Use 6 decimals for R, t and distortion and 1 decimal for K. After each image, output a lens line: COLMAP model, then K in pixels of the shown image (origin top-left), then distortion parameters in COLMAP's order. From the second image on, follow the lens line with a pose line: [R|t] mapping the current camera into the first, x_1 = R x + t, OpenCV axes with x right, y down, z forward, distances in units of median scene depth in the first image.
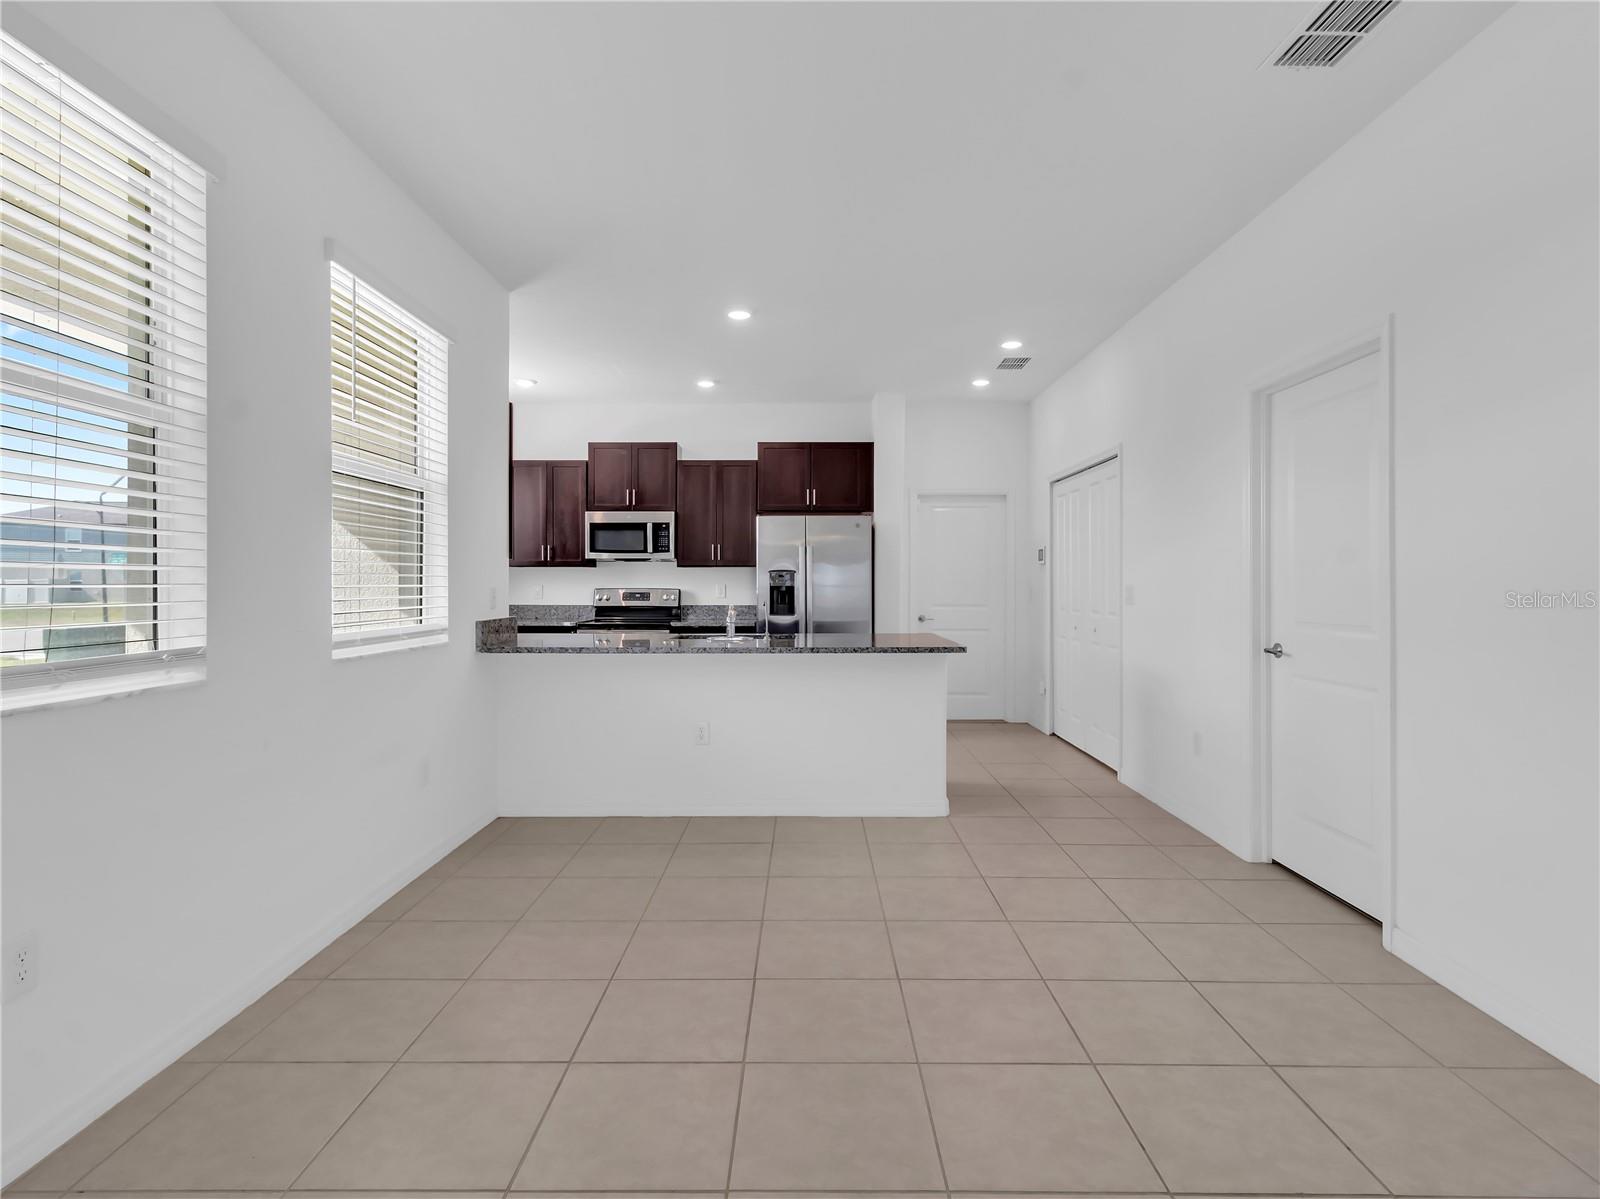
lens RADIAL K [[853.5, 0, 795.4], [0, 853.5, 582.3], [0, 0, 1]] dist [0.004113, -0.000827]
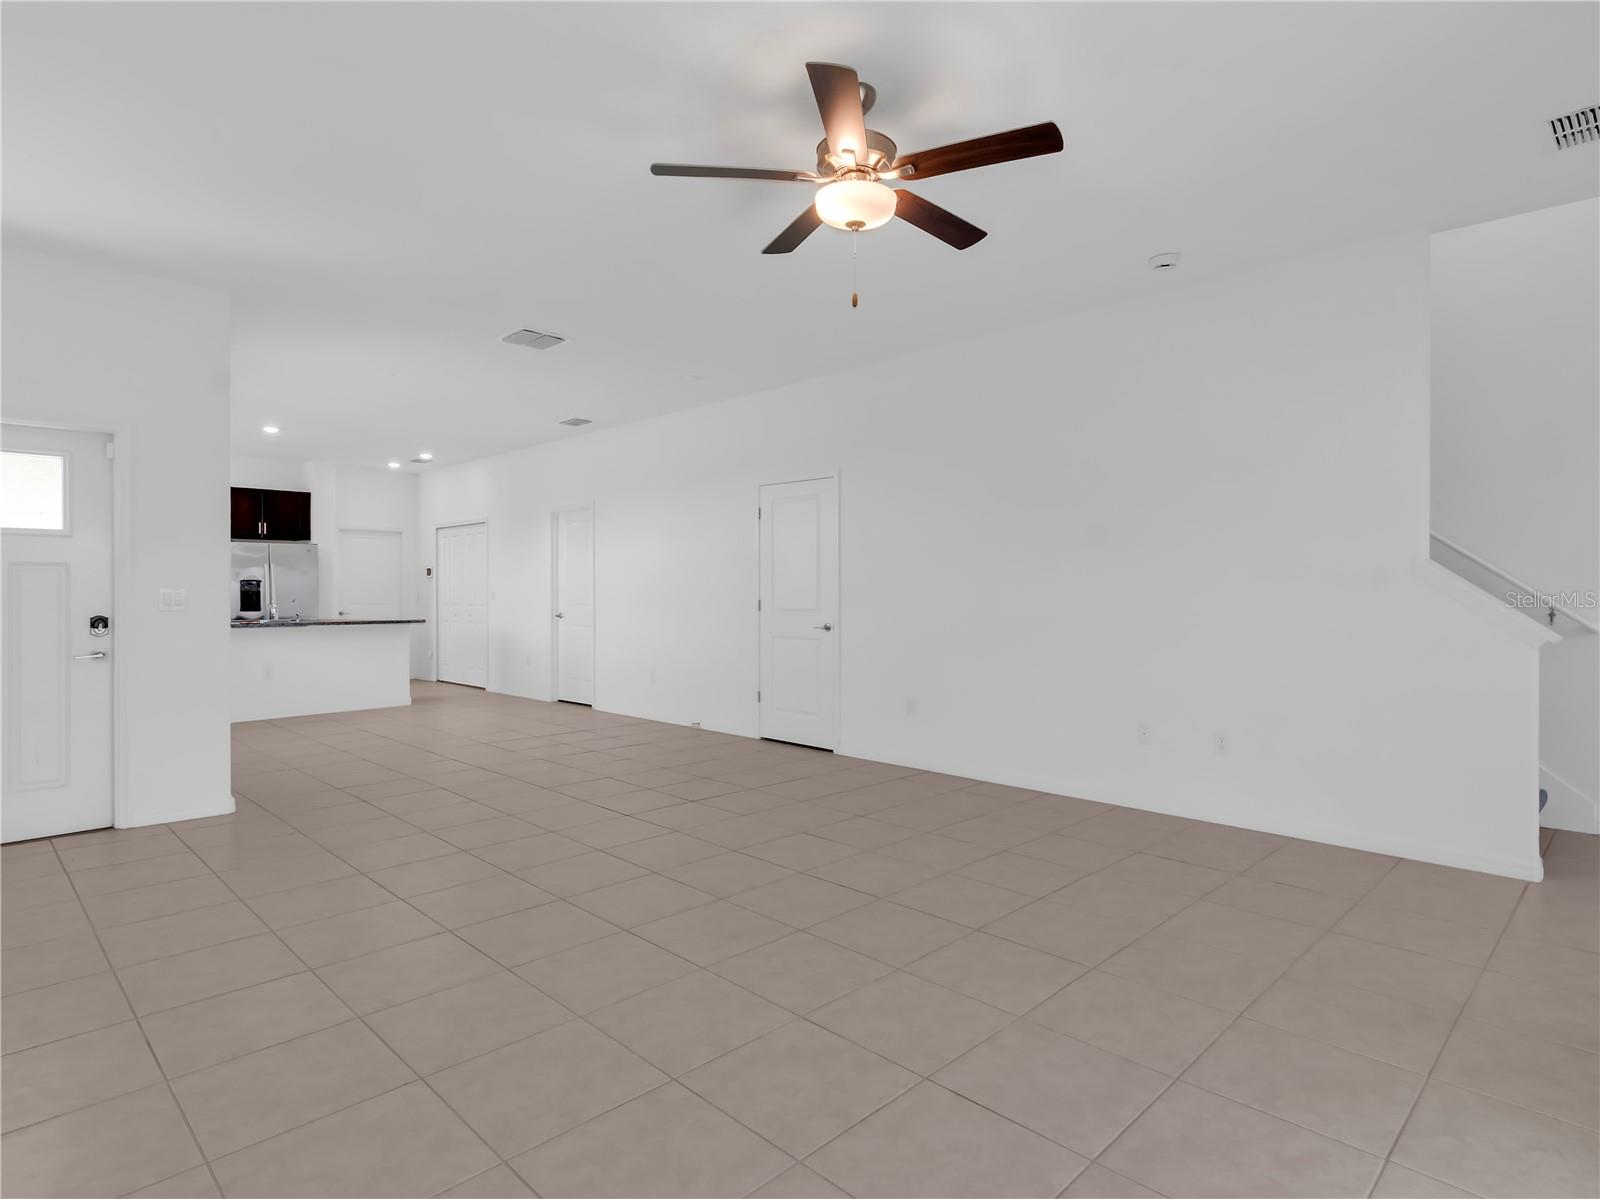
lens RADIAL K [[864.4, 0, 800.0], [0, 864.4, 599.5], [0, 0, 1]] dist [-0.003251, -0.000535]
pose [[0.709751, -0.005072, 0.704434, -0.360495], [0.001237, 0.999982, 0.005953, 0.010389], [-0.704452, -0.003354, 0.709744, -0.645974]]
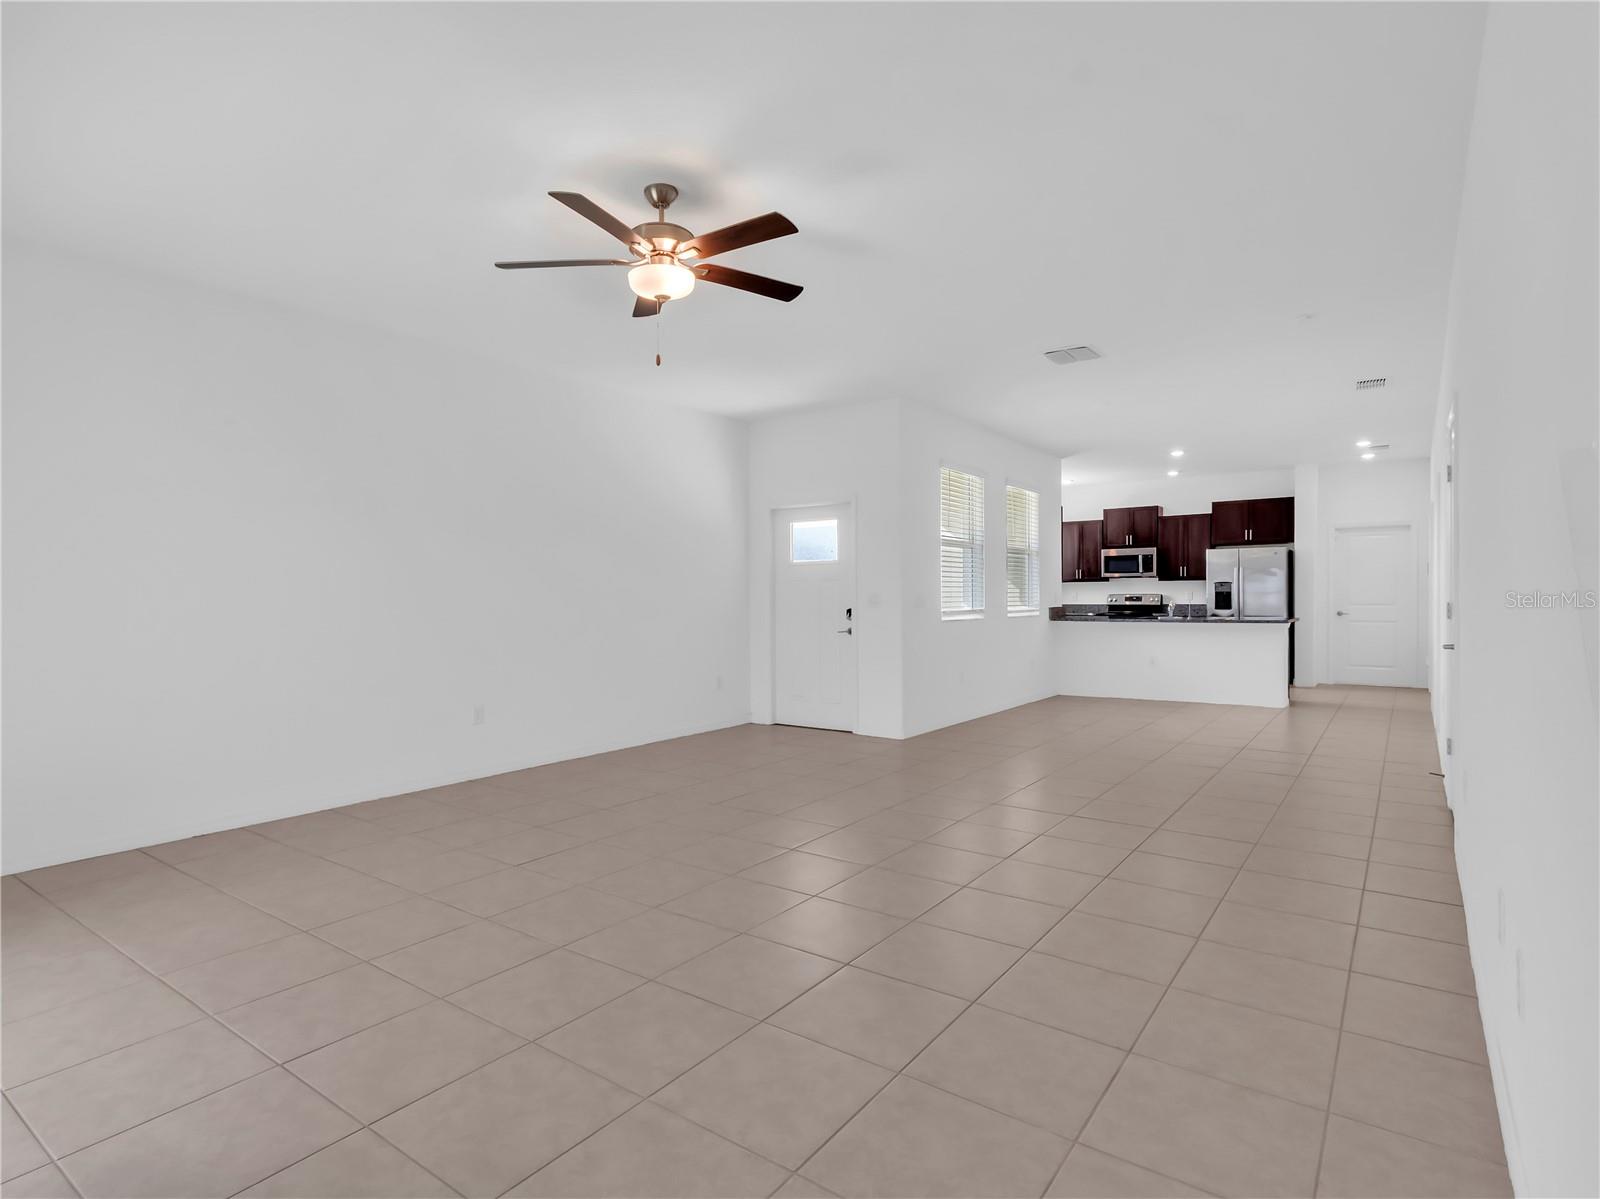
lens RADIAL K [[831.6, 0, 800.0], [0, 831.6, 599.5], [0, 0, 1]] dist [-0.032954, -0.000115]
pose [[0.821178, -0.002911, -0.570665, 0.208330], [0.007622, 0.999954, 0.005868, 0.003586], [0.570622, -0.009169, 0.821162, -0.724638]]
